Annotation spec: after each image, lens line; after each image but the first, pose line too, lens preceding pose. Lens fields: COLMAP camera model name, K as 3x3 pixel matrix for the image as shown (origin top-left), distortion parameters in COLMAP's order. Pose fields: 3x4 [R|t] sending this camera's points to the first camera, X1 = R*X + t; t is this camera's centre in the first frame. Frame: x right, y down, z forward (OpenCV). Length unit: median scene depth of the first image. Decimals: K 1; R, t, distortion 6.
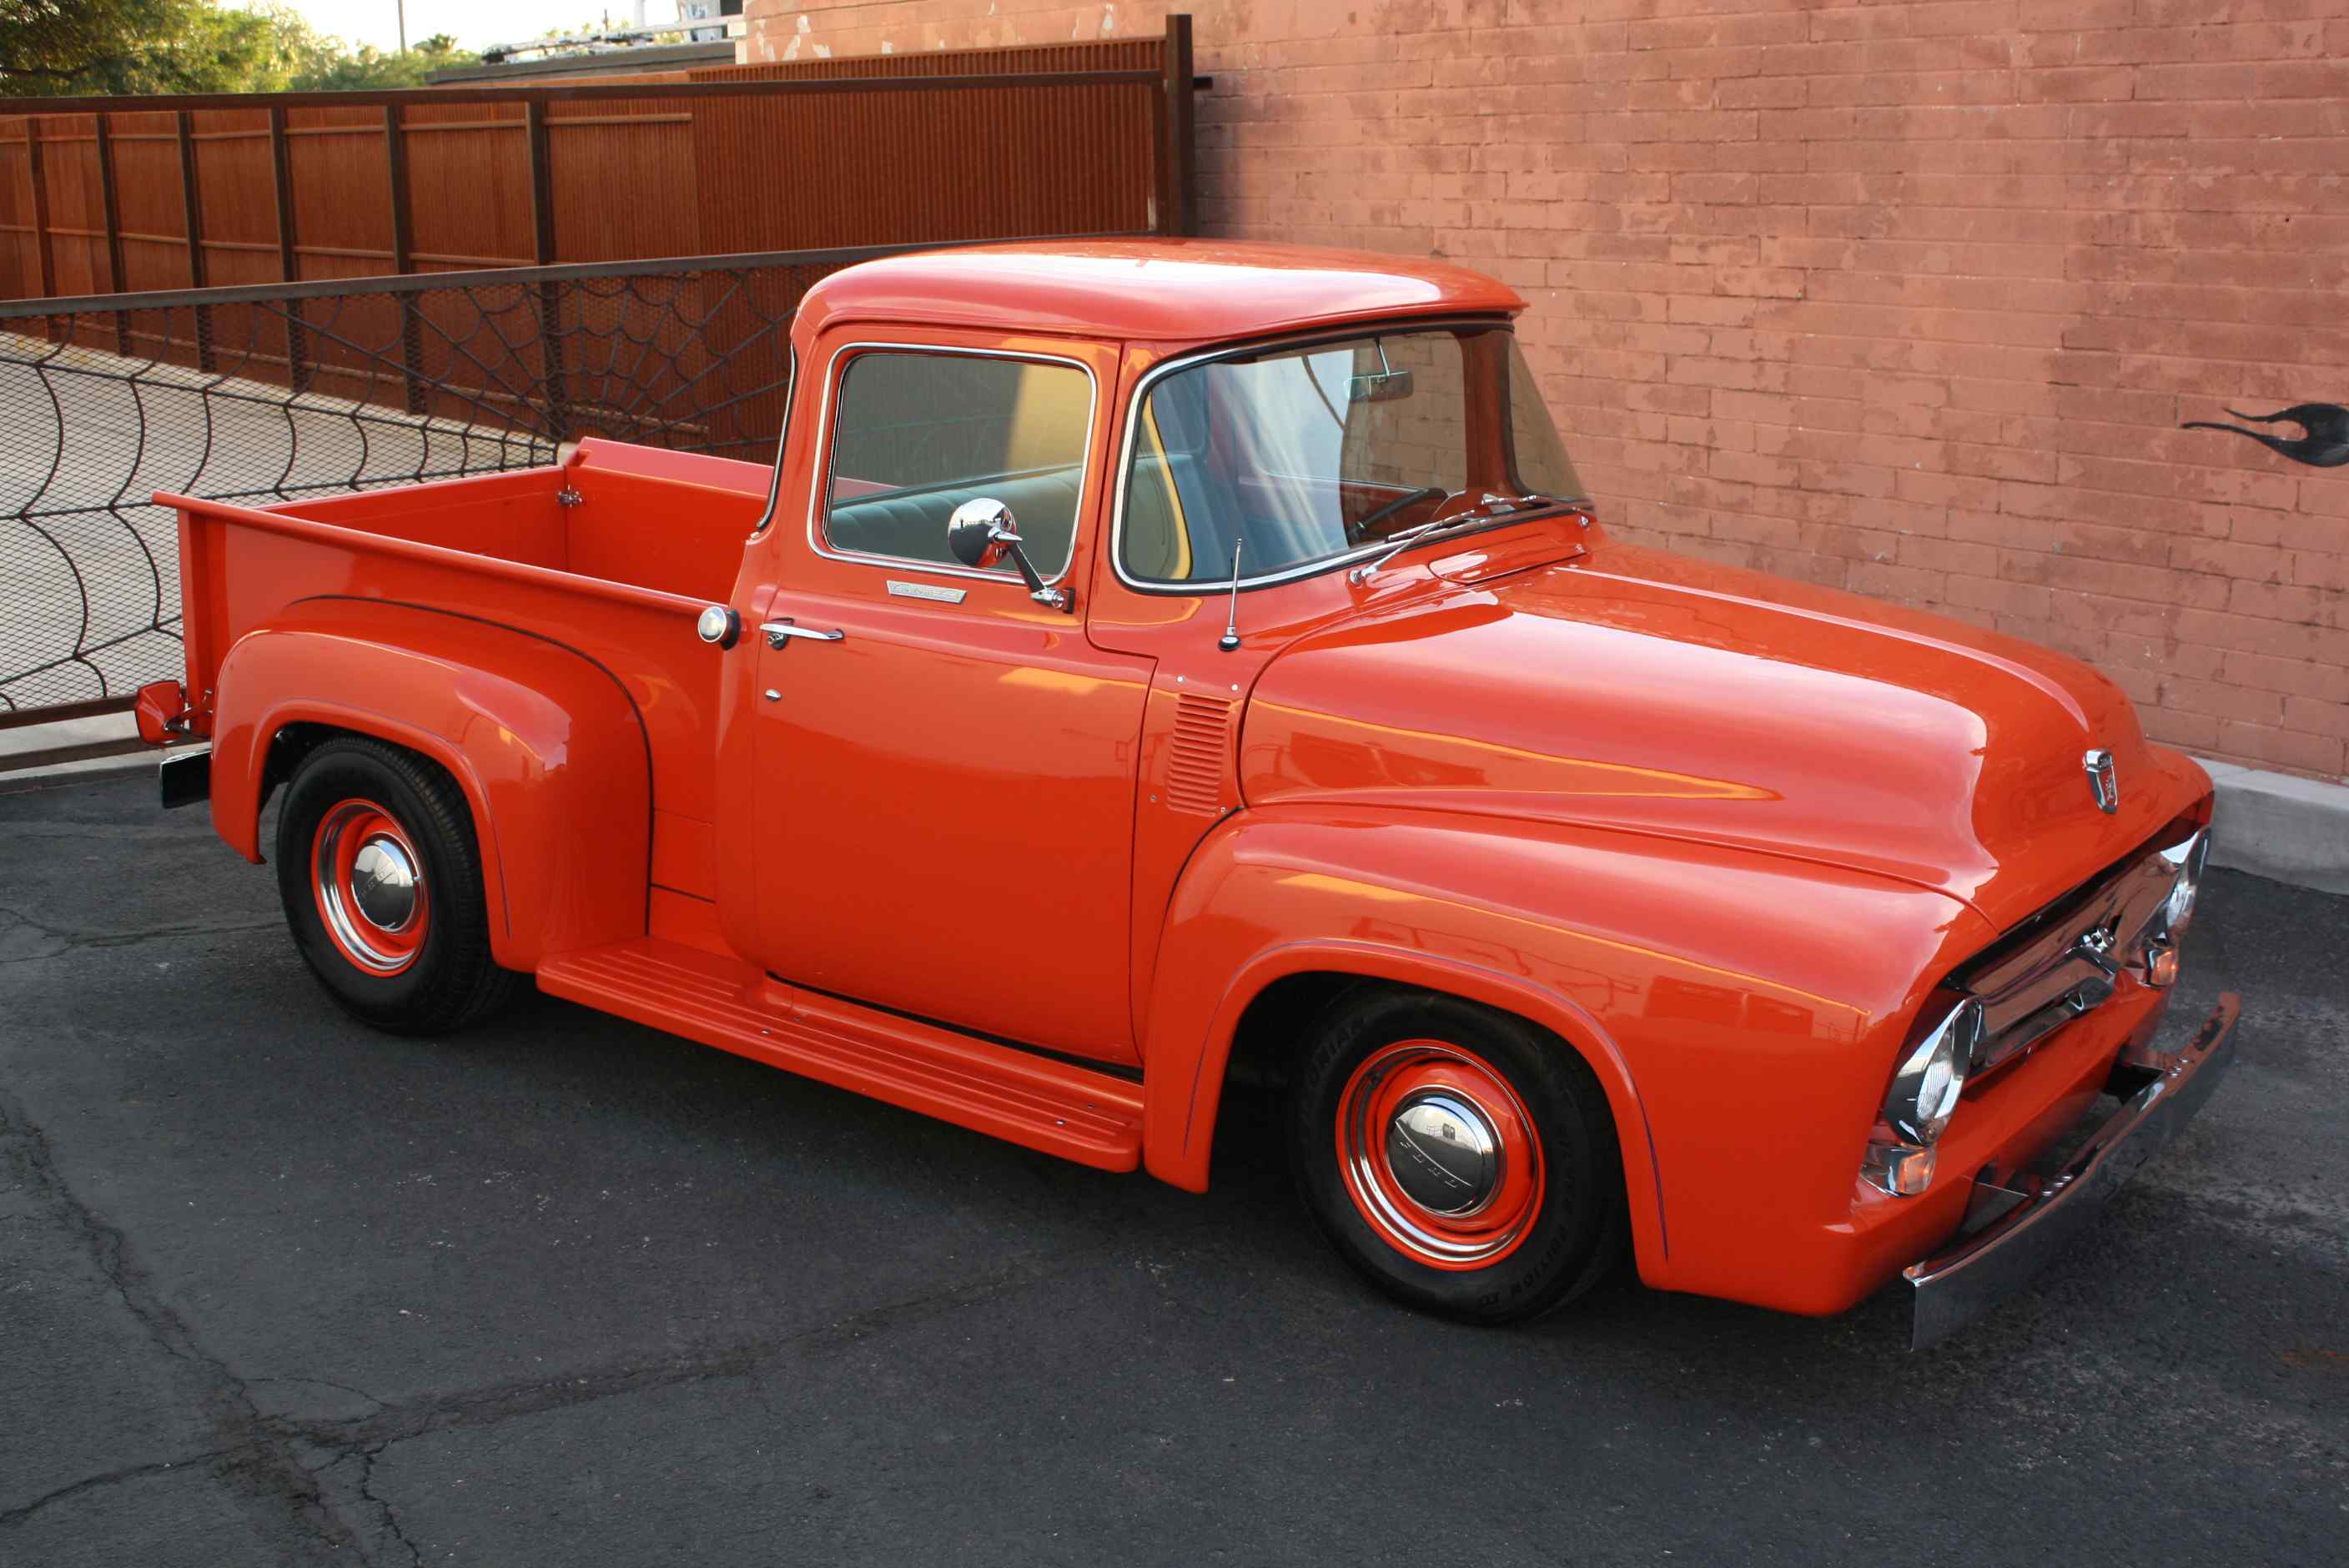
lens RADIAL K [[2754.9, 0, 1177.0], [0, 2754.9, 795.1], [0, 0, 1]] dist [-0.097372, 0.131974]
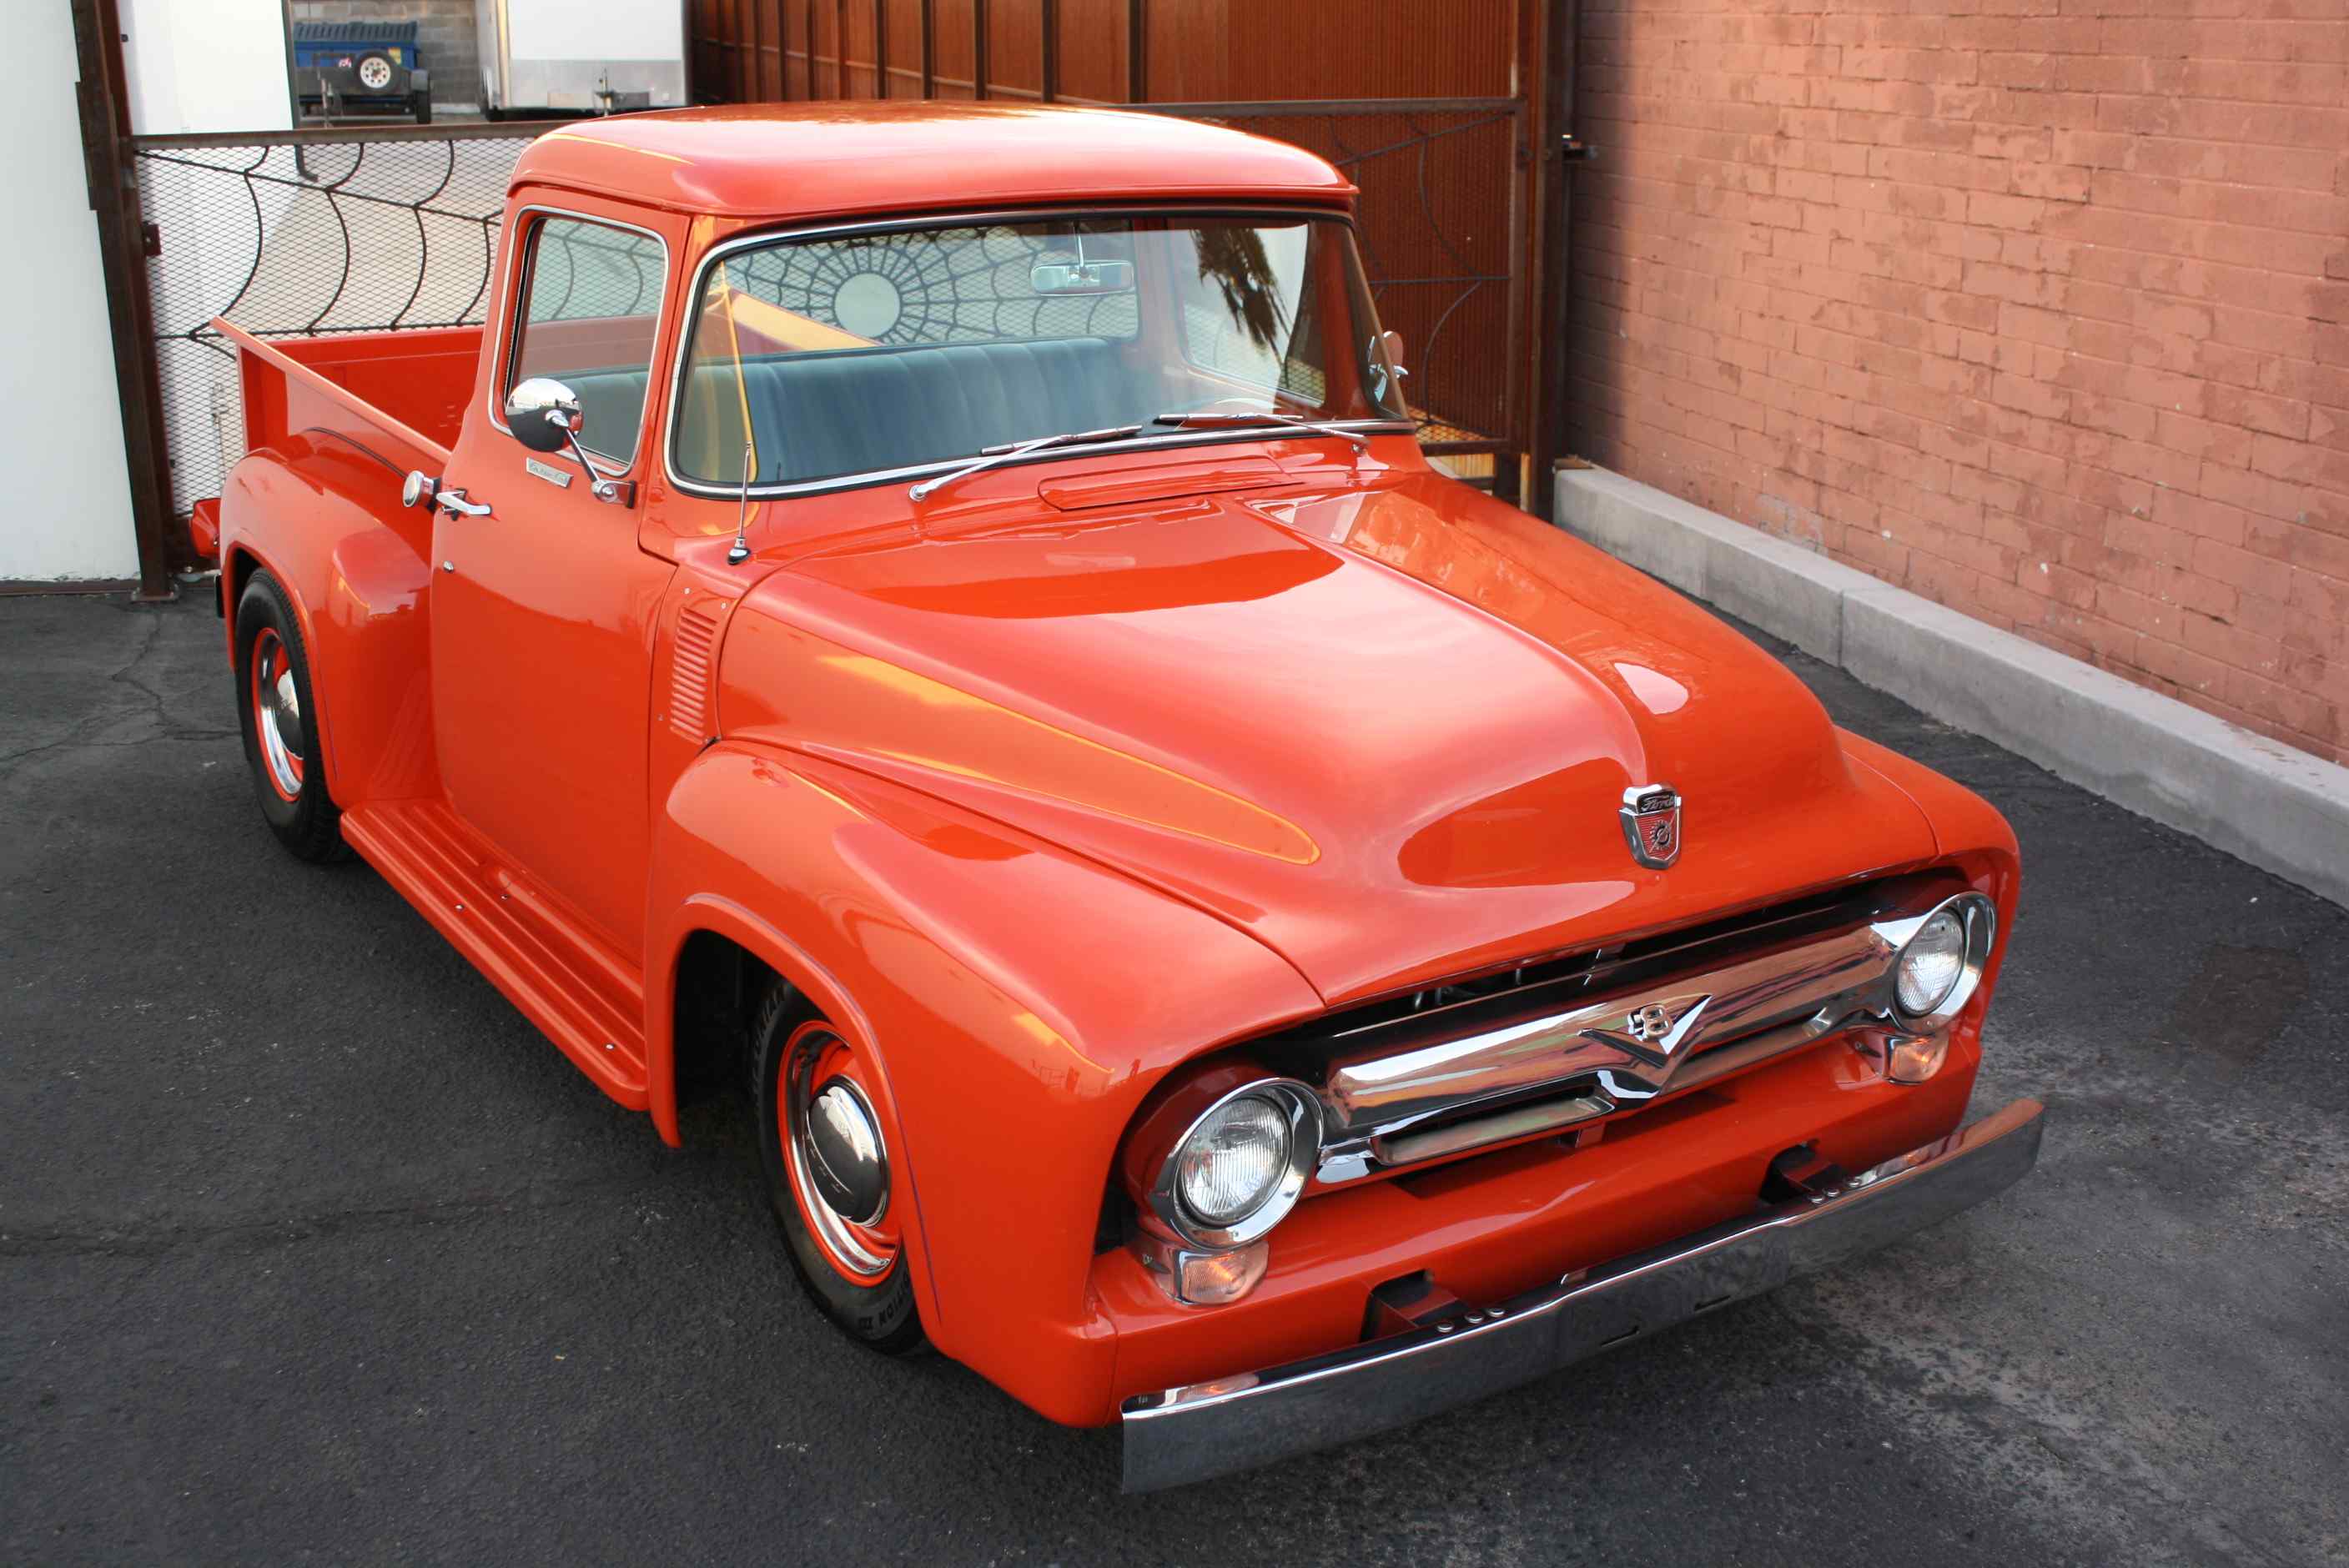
lens RADIAL K [[2631.6, 0, 1182.7], [0, 2631.6, 786.1], [0, 0, 1]] dist [-0.115346, 0.143550]
pose [[0.938910, 0.116282, -0.323923, 0.266913], [-0.096976, 0.992444, 0.075176, -0.035679], [0.330217, -0.039171, 0.943092, 0.140532]]
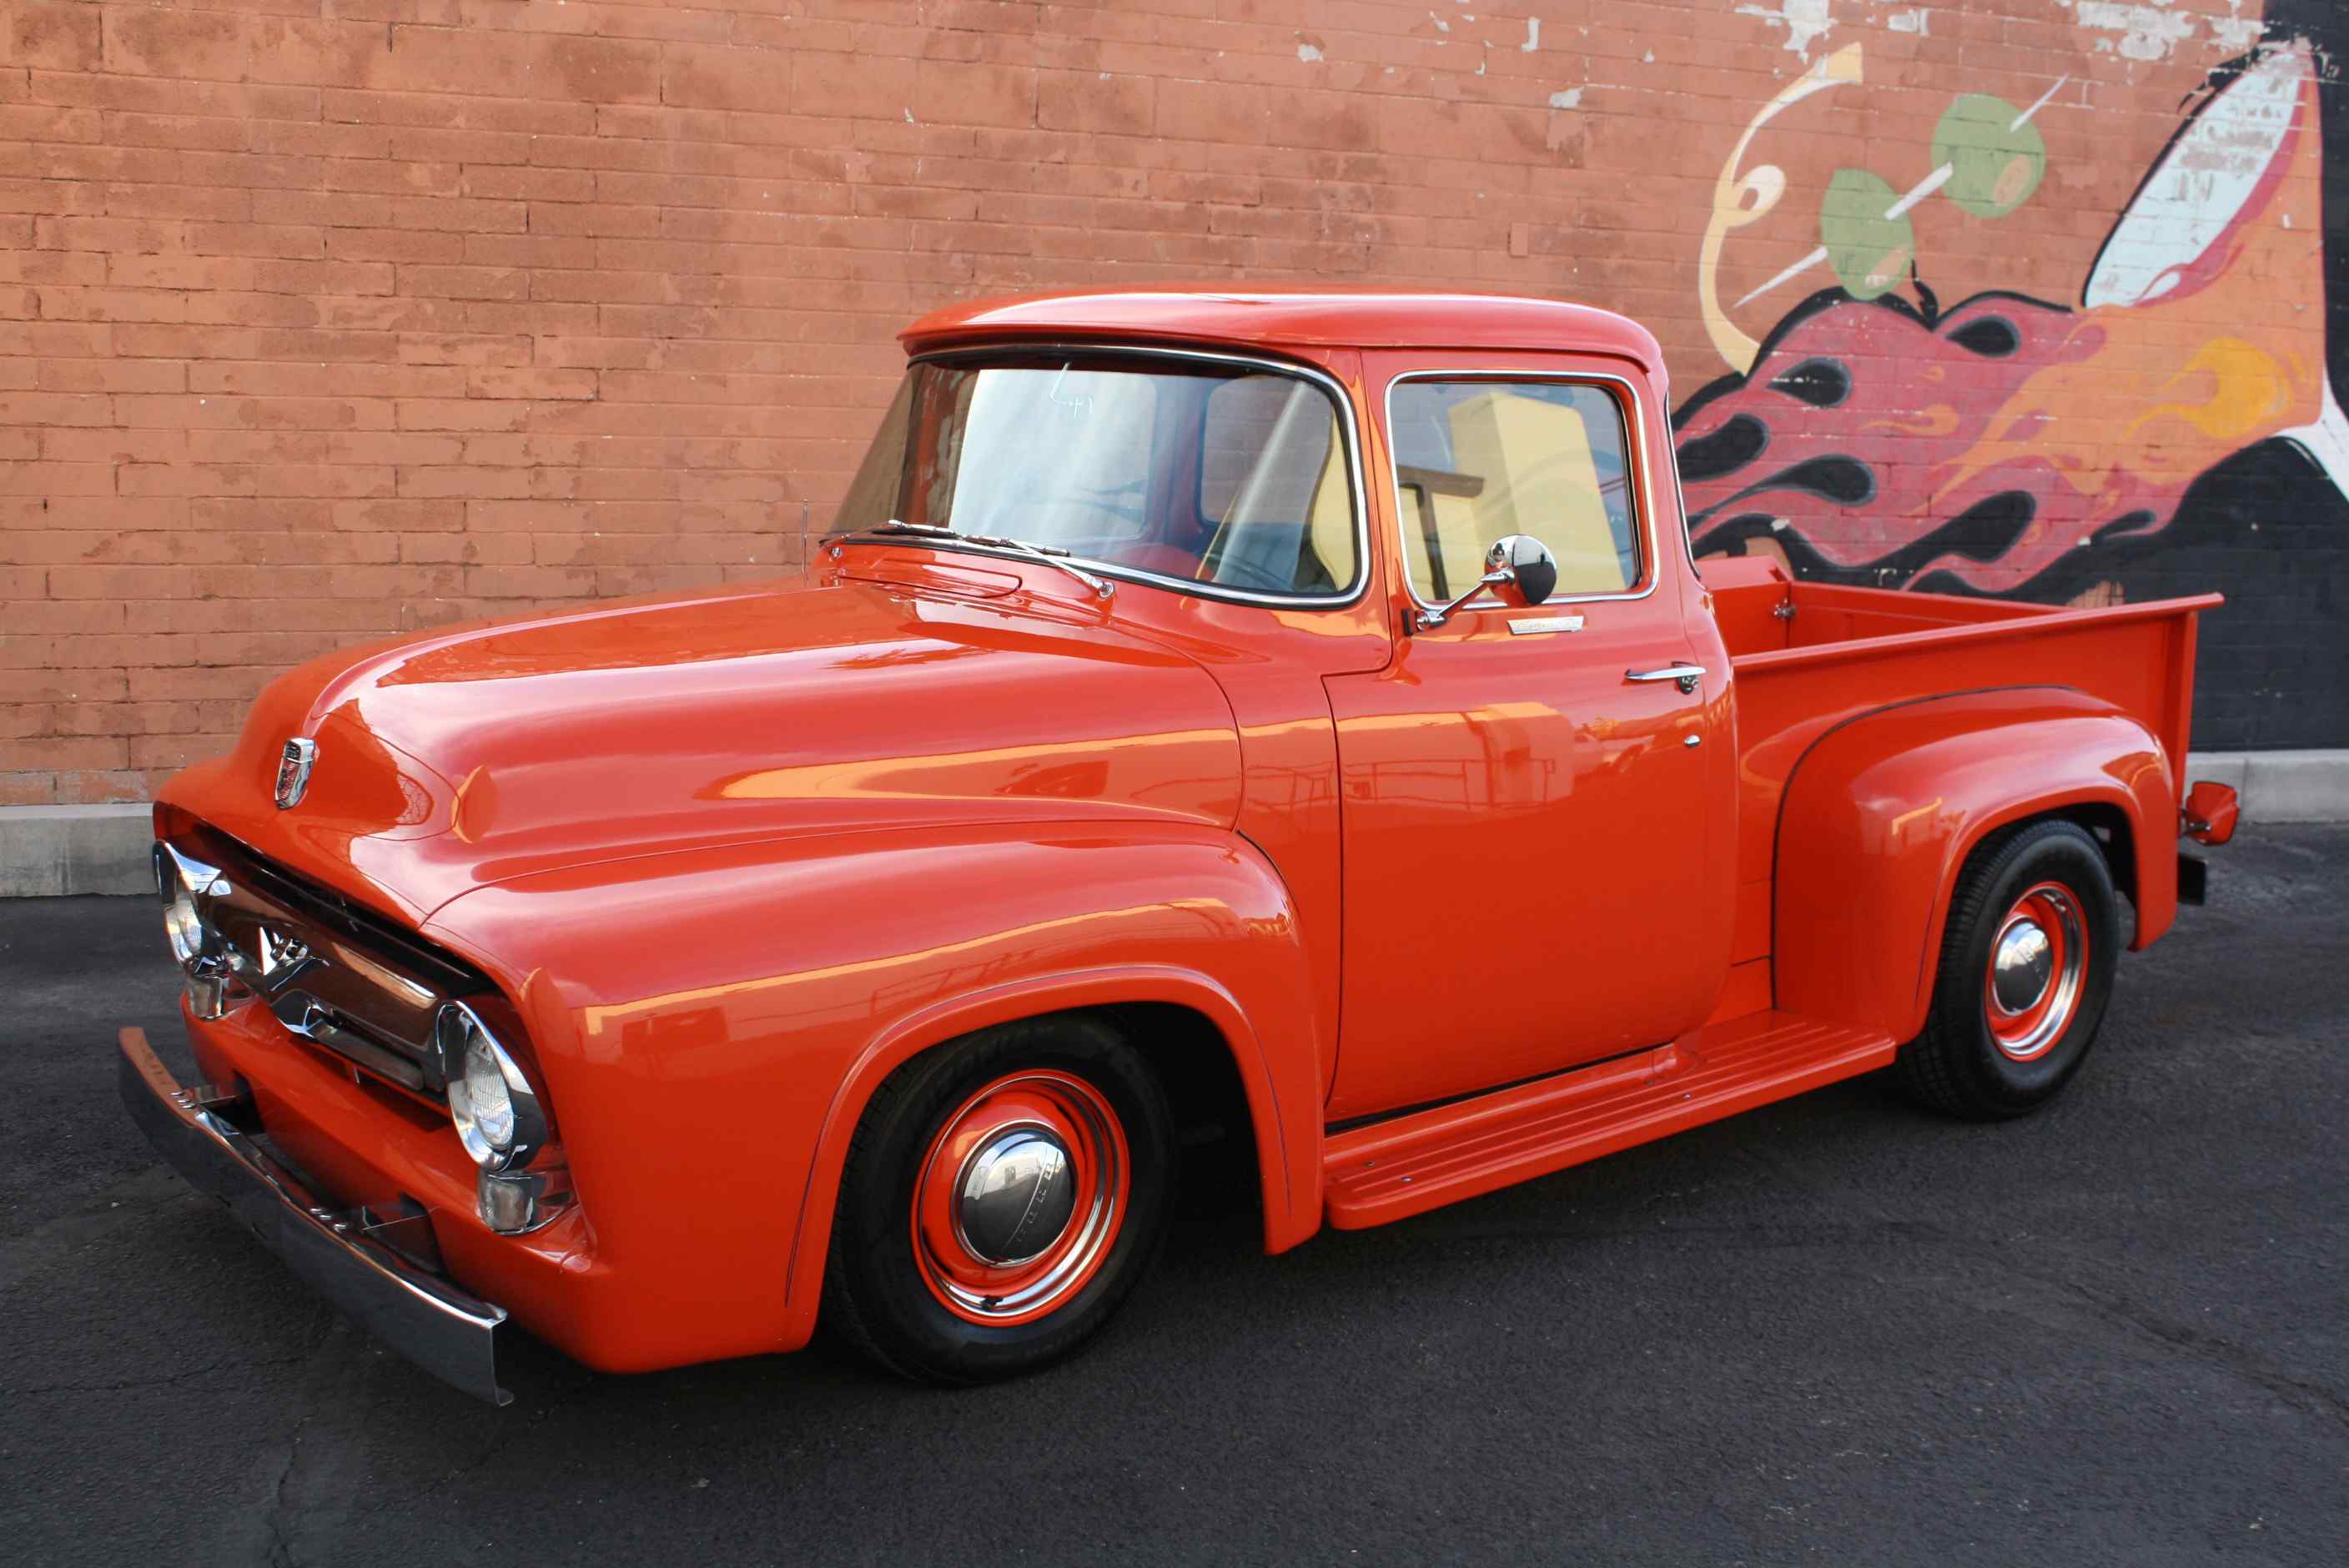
lens RADIAL K [[2458.8, 0, 1172.8], [0, 2458.8, 790.0], [0, 0, 1]] dist [-0.119246, 0.147334]
pose [[0.266787, -0.130775, 0.954842, -0.601252], [0.187202, 0.978913, 0.081767, -0.085162], [-0.945400, 0.156934, 0.285642, 0.629757]]
